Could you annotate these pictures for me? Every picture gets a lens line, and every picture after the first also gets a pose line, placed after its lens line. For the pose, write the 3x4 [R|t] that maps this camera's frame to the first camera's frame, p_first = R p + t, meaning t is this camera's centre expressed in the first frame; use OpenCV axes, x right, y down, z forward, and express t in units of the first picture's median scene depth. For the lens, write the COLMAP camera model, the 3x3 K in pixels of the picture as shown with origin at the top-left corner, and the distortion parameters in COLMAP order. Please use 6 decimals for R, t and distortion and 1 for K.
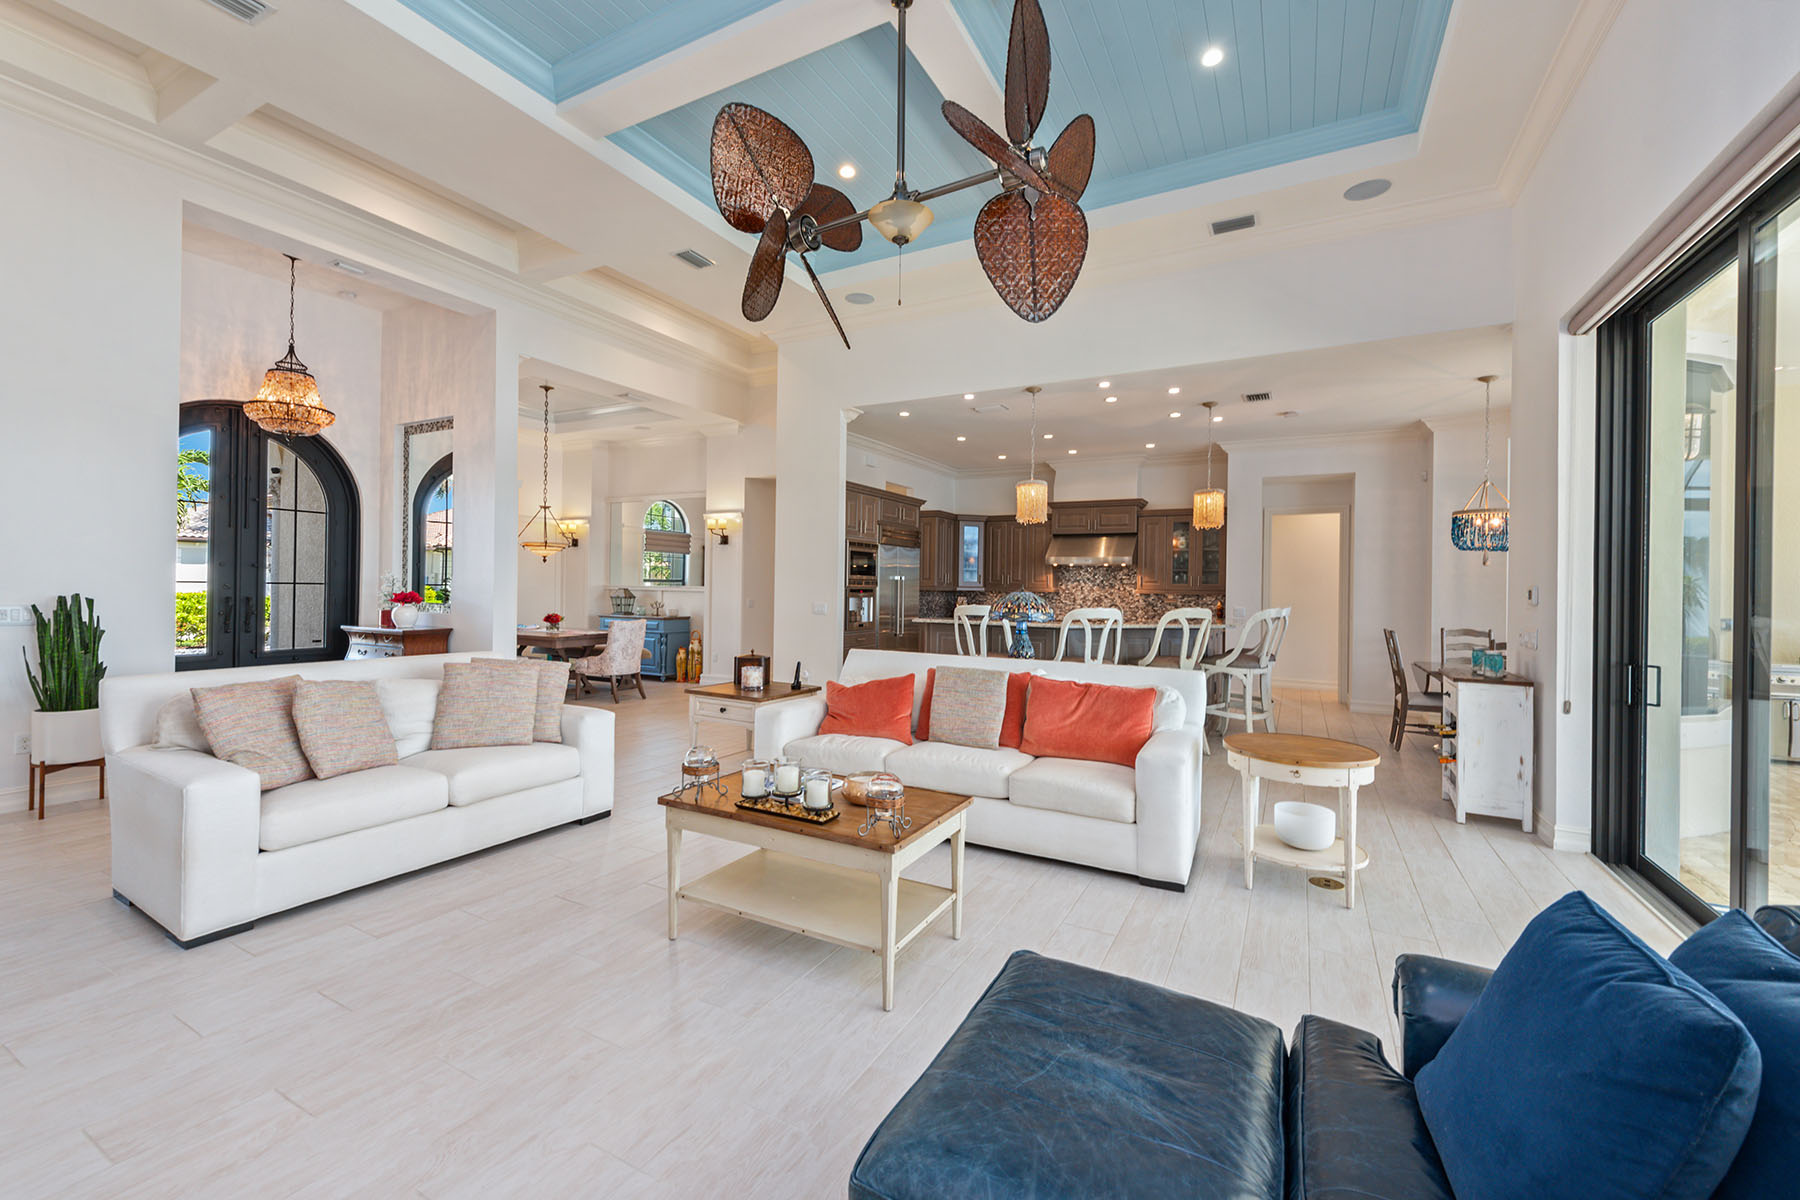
lens RADIAL K [[727.0, 0, 902.1], [0, 727.0, 589.9], [0, 0, 1]] dist [0.001067, -0.000119]
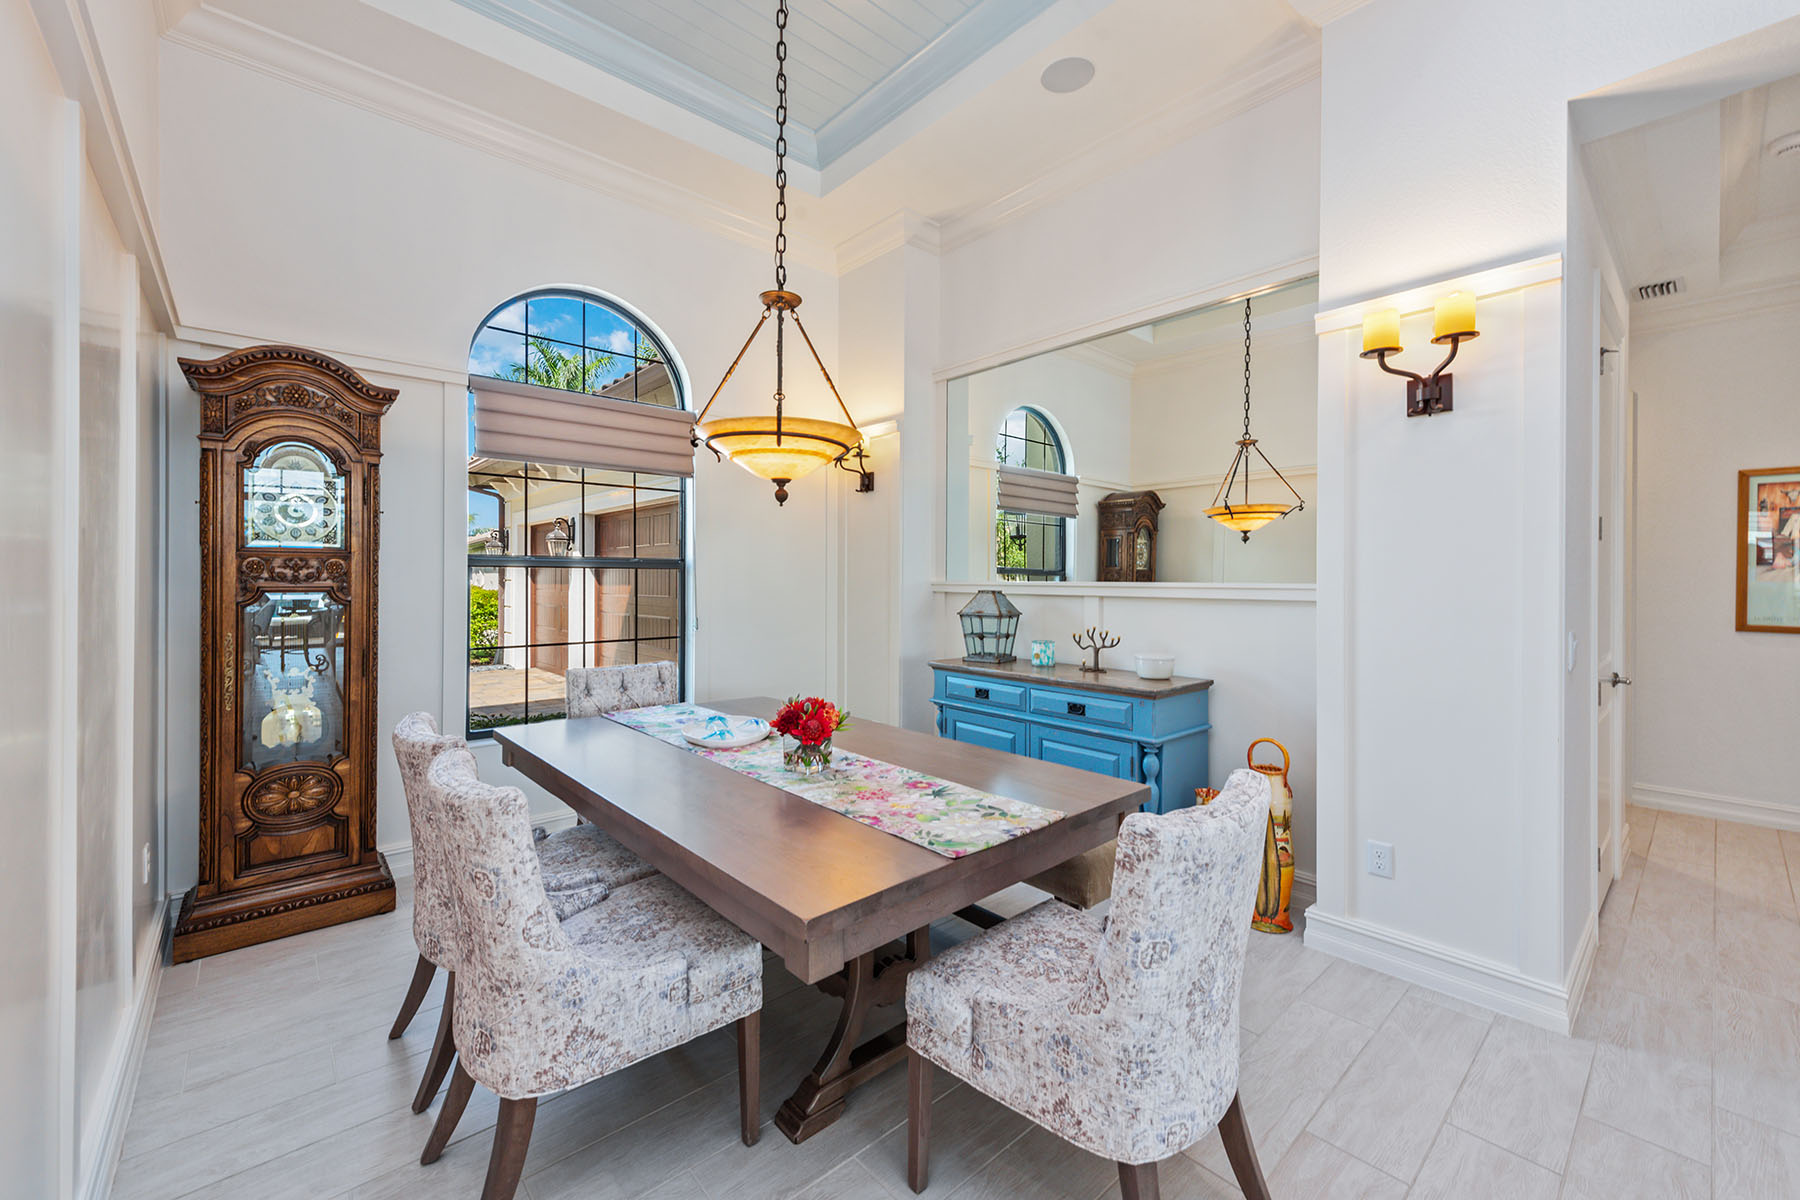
lens RADIAL K [[730.2, 0, 902.3], [0, 730.2, 578.0], [0, 0, 1]] dist [0.008947, -0.000257]
pose [[0.937519, -0.013805, -0.347659, -0.428712], [0.011133, 0.999891, -0.009682, -0.007573], [0.347755, 0.005206, 0.937571, 0.920375]]
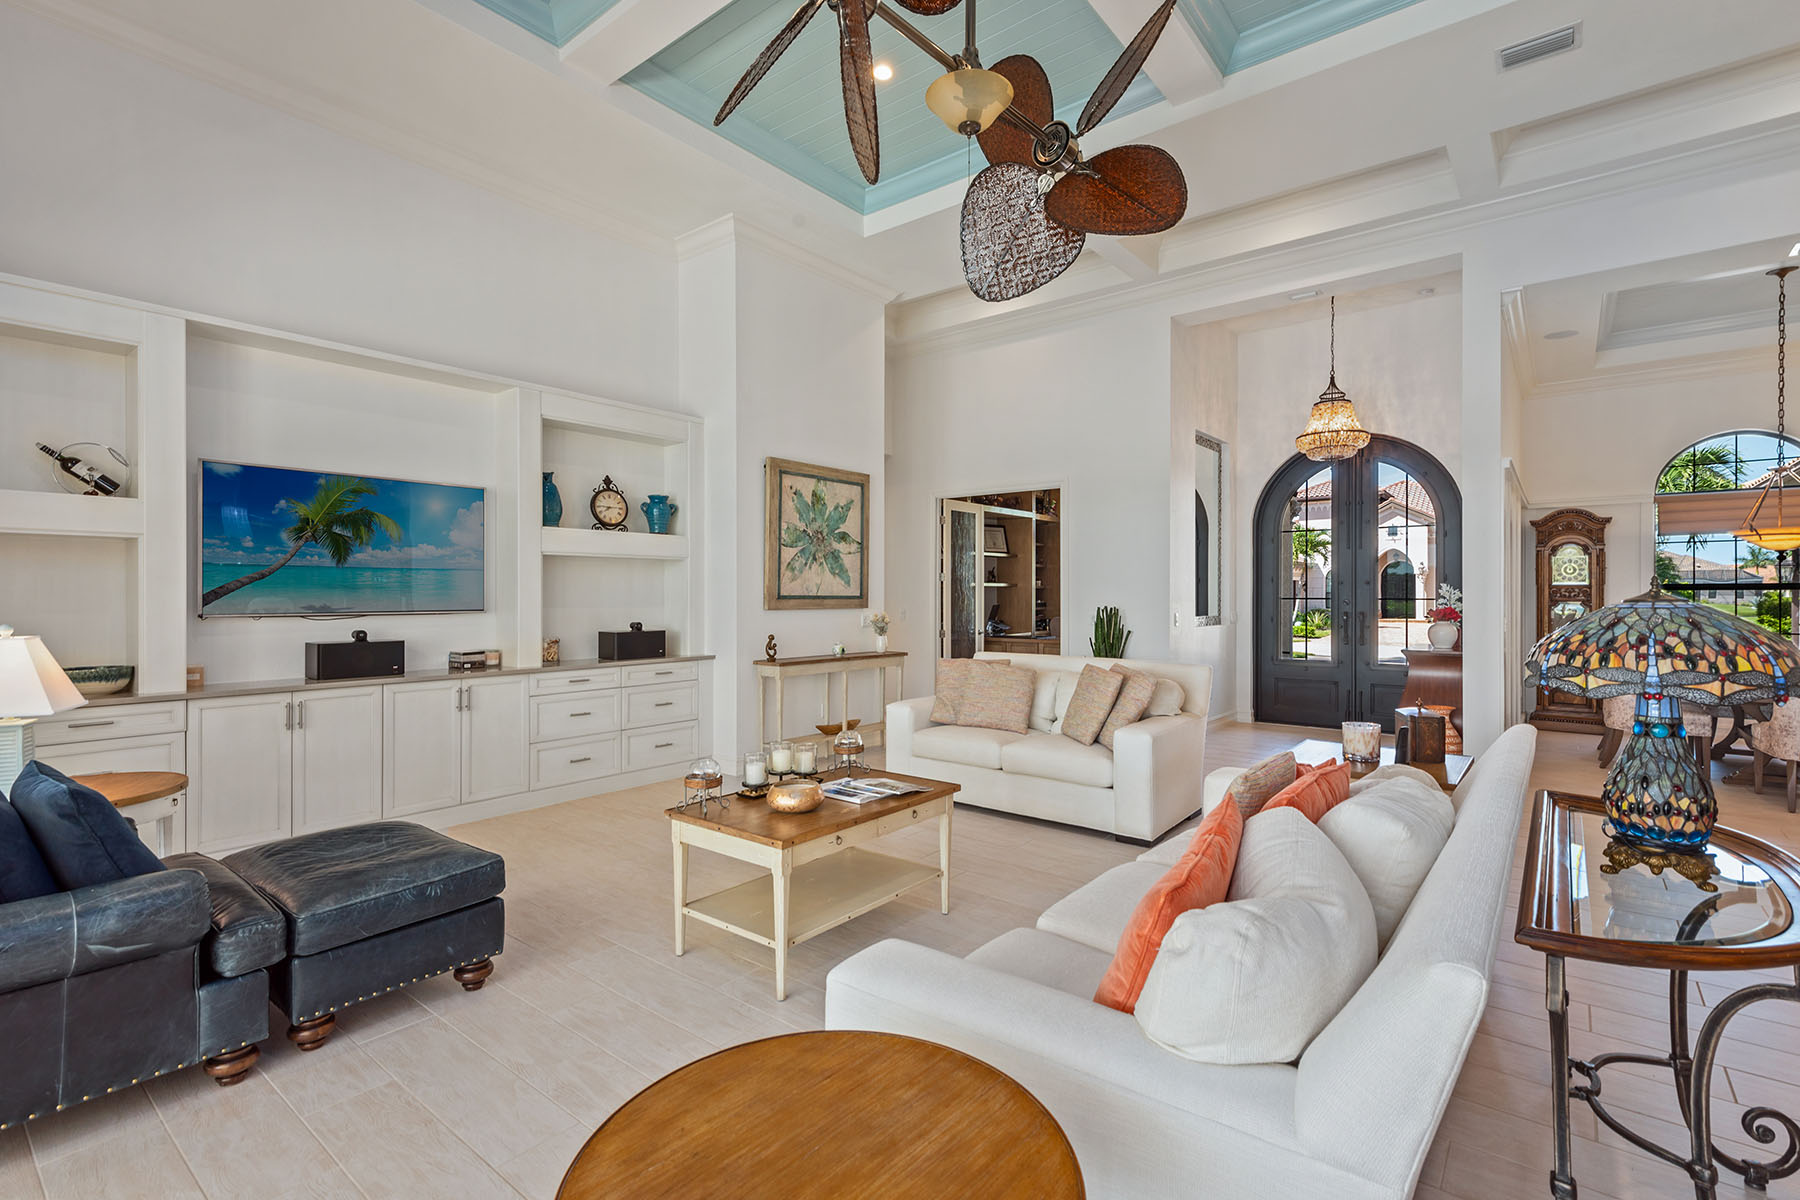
lens RADIAL K [[819.6, 0, 908.9], [0, 819.6, 592.5], [0, 0, 1]] dist [0.028732, -0.000050]
pose [[-0.176276, -0.016813, -0.984197, 0.381237], [-0.006948, 0.999850, -0.015836, 0.003921], [0.984316, 0.004046, -0.176367, 0.495904]]
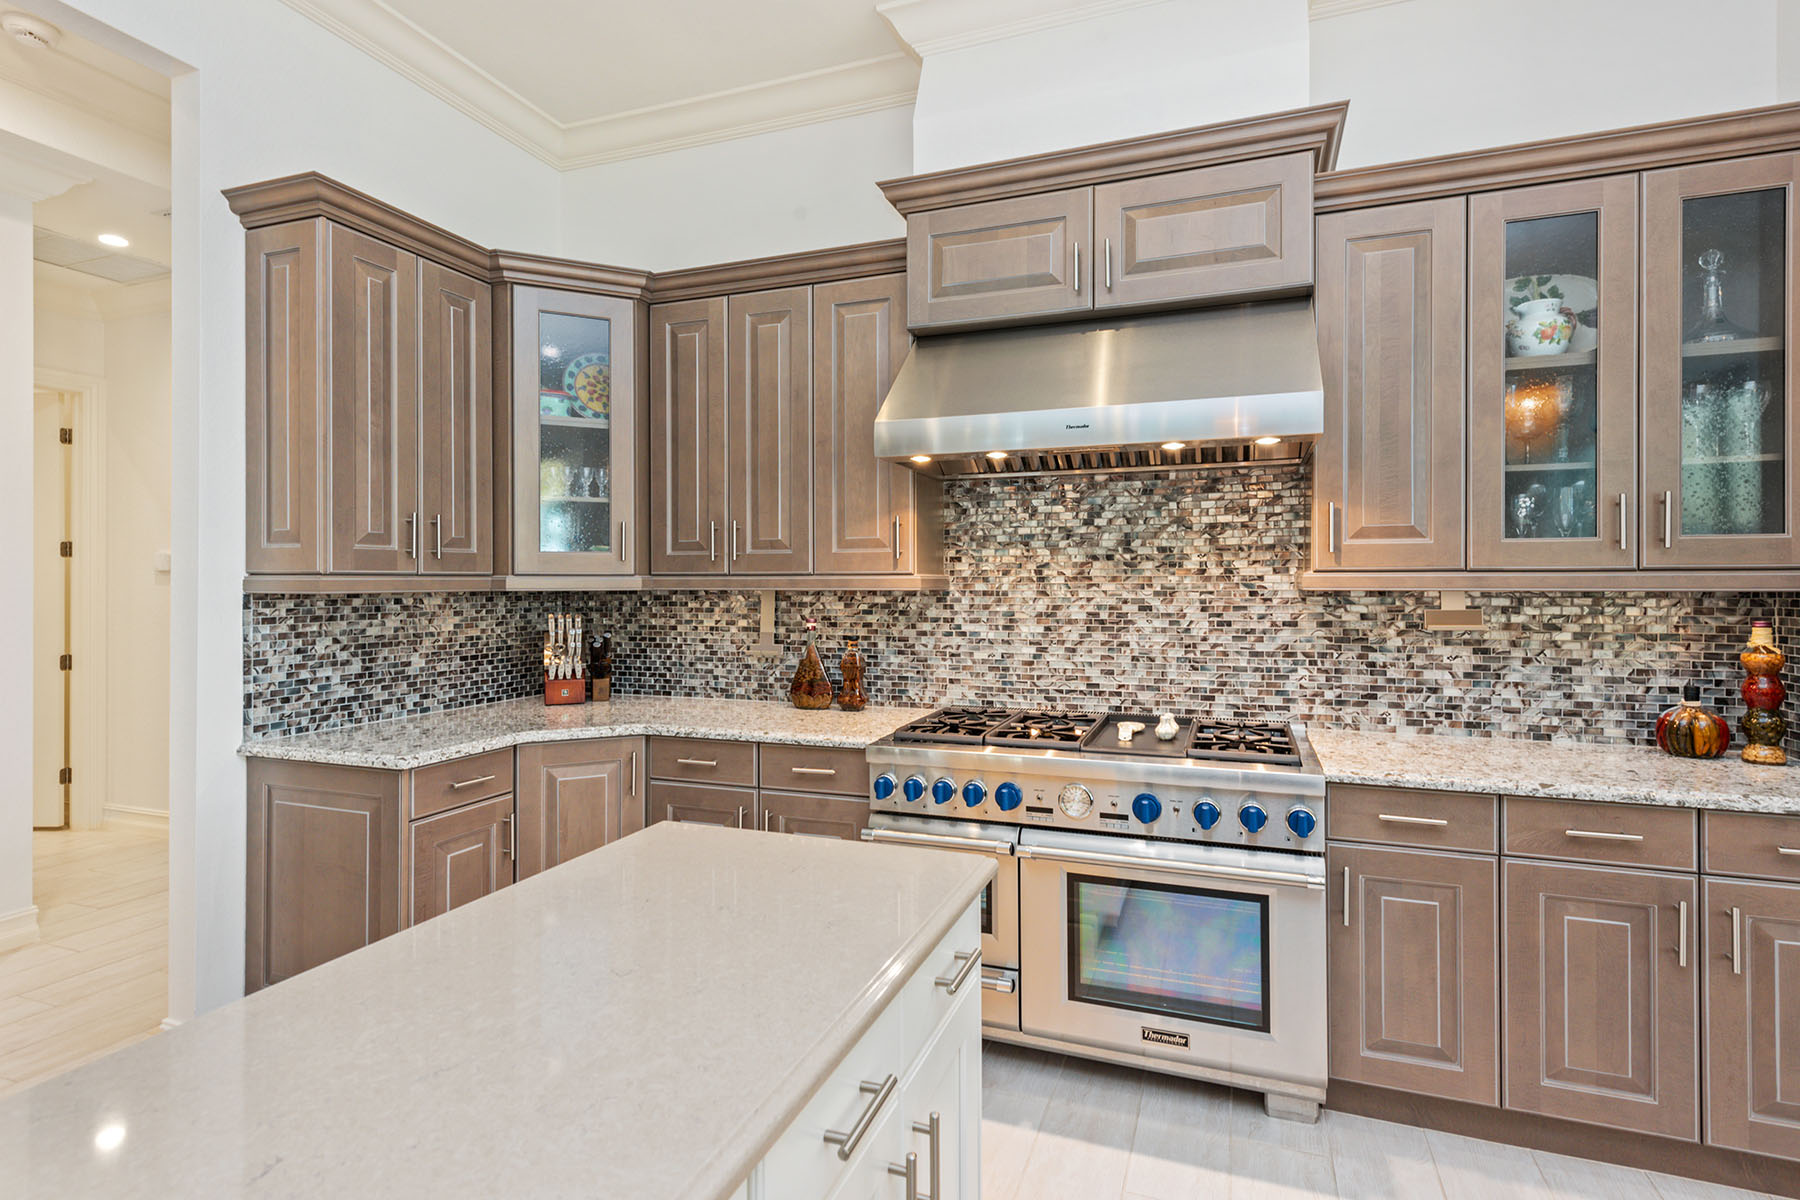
lens RADIAL K [[901.9, 0, 907.5], [0, 901.9, 584.0], [0, 0, 1]] dist [0.011262, -0.001652]
pose [[0.989591, -0.018070, 0.142768, 0.230464], [0.018200, 0.999834, 0.000395, 0.001156], [-0.142752, 0.002208, 0.989756, 1.013647]]
